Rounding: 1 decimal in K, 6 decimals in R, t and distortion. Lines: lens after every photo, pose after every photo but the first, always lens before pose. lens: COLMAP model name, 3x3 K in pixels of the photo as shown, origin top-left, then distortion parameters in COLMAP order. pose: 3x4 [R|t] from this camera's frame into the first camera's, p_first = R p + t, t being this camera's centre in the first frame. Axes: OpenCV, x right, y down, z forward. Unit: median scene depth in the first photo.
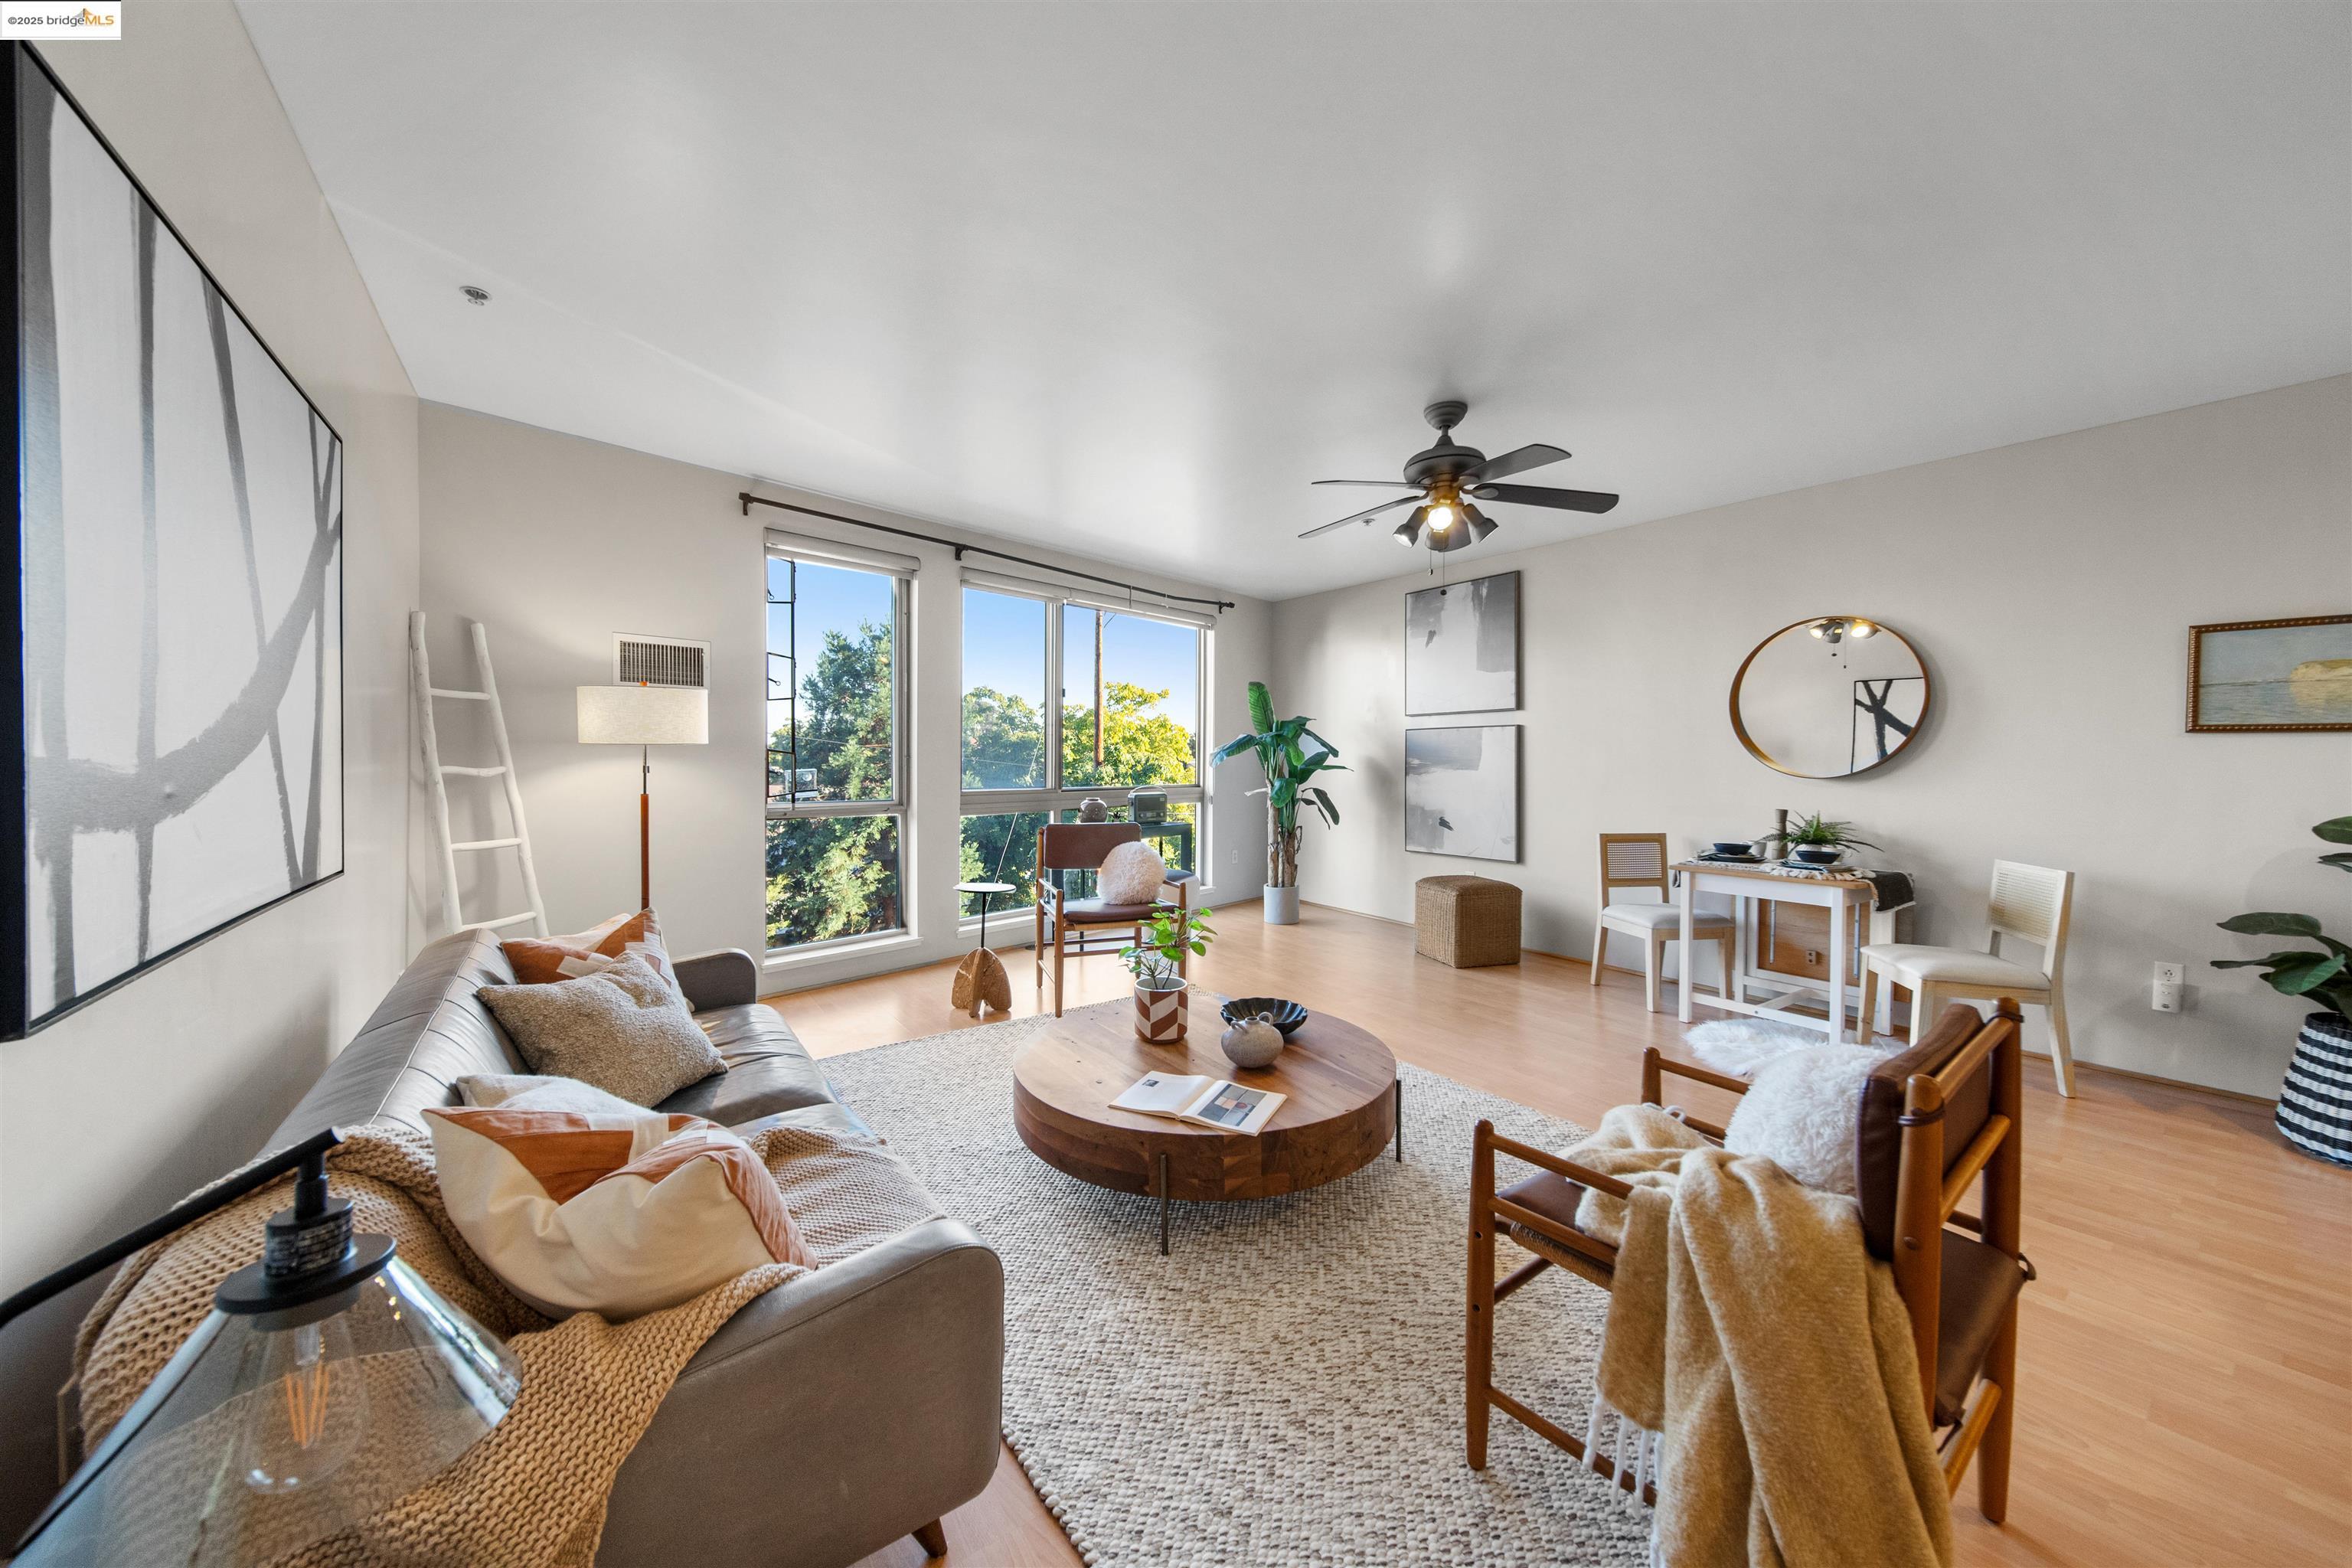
lens RADIAL K [[839.2, 0, 1183.7], [0, 839.2, 772.9], [0, 0, 1]] dist [-0.001768, -0.000815]
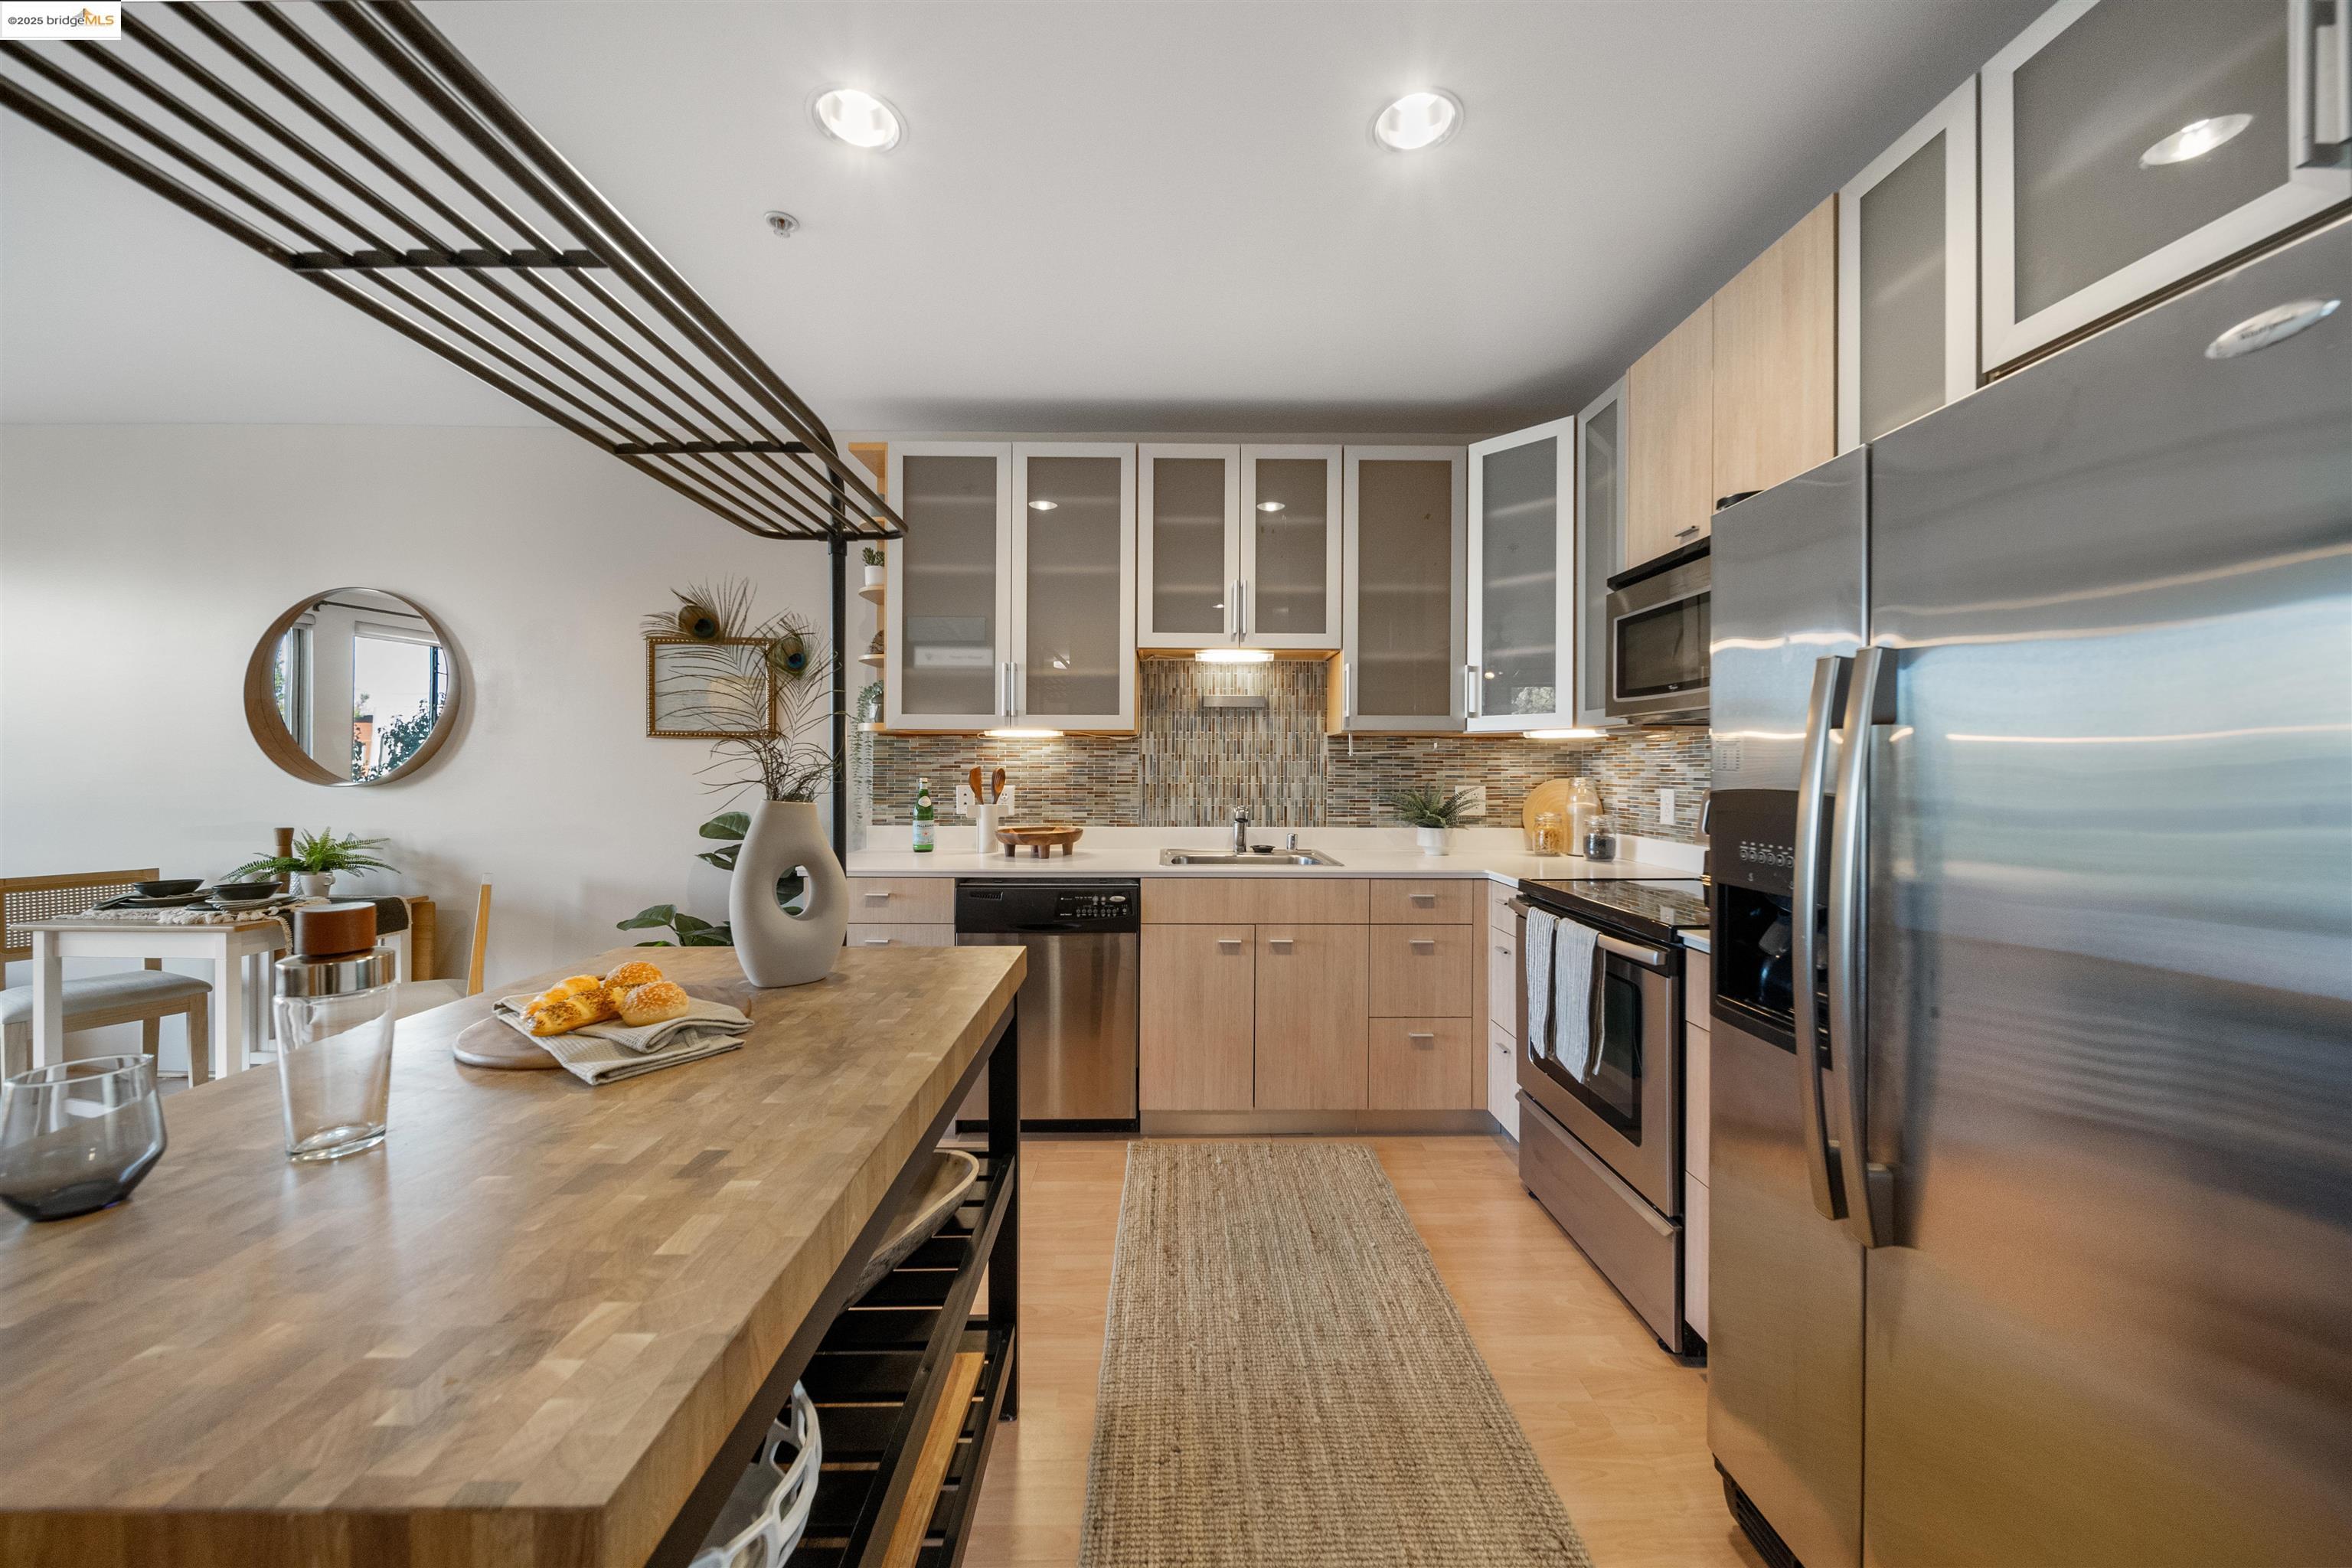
lens RADIAL K [[839.2, 0, 1184.6], [0, 839.2, 770.6], [0, 0, 1]] dist [-0.001768, -0.000815]
pose [[0.567086, -0.004839, 0.823644, 0.549060], [0.014484, 0.999887, -0.004098, 0.006224], [-0.823531, 0.014254, 0.567092, -0.114094]]
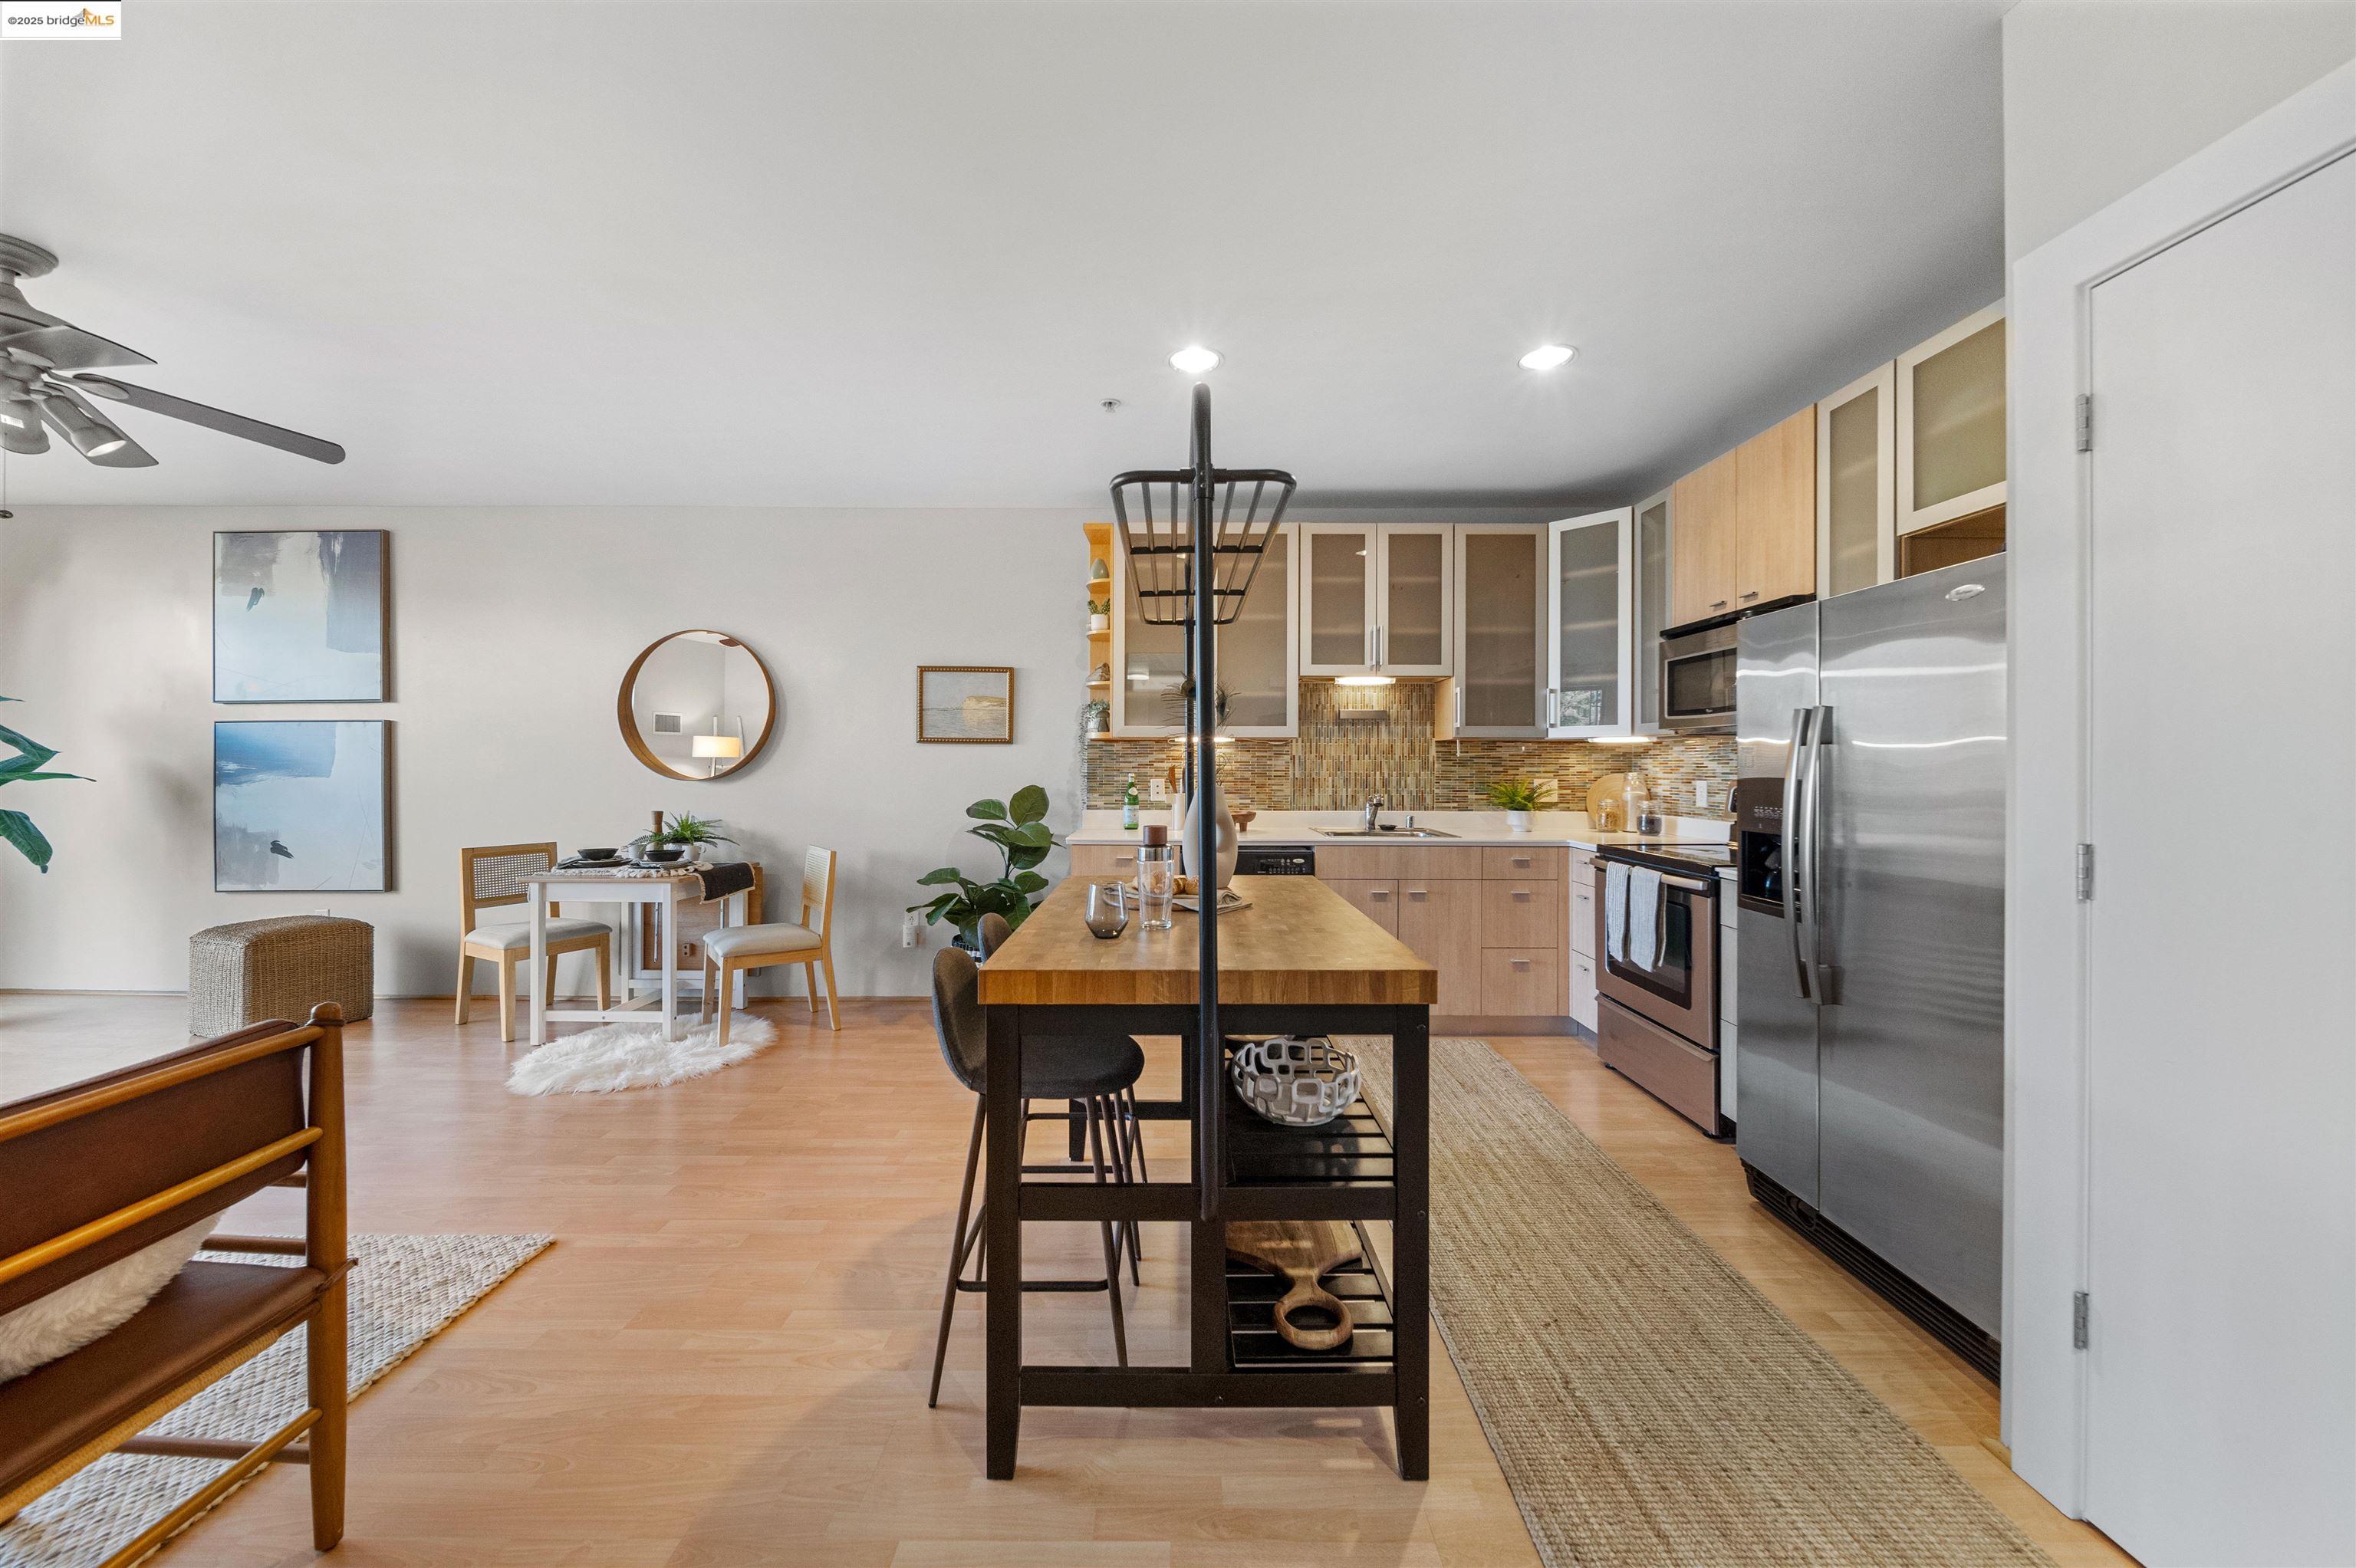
lens RADIAL K [[840.5, 0, 1179.4], [0, 840.5, 765.2], [0, 0, 1]] dist [-0.001768, -0.000815]
pose [[0.583198, -0.003361, 0.812323, 0.249262], [0.015348, 0.999859, -0.006882, 0.004251], [-0.812185, 0.016481, 0.583167, -0.122749]]
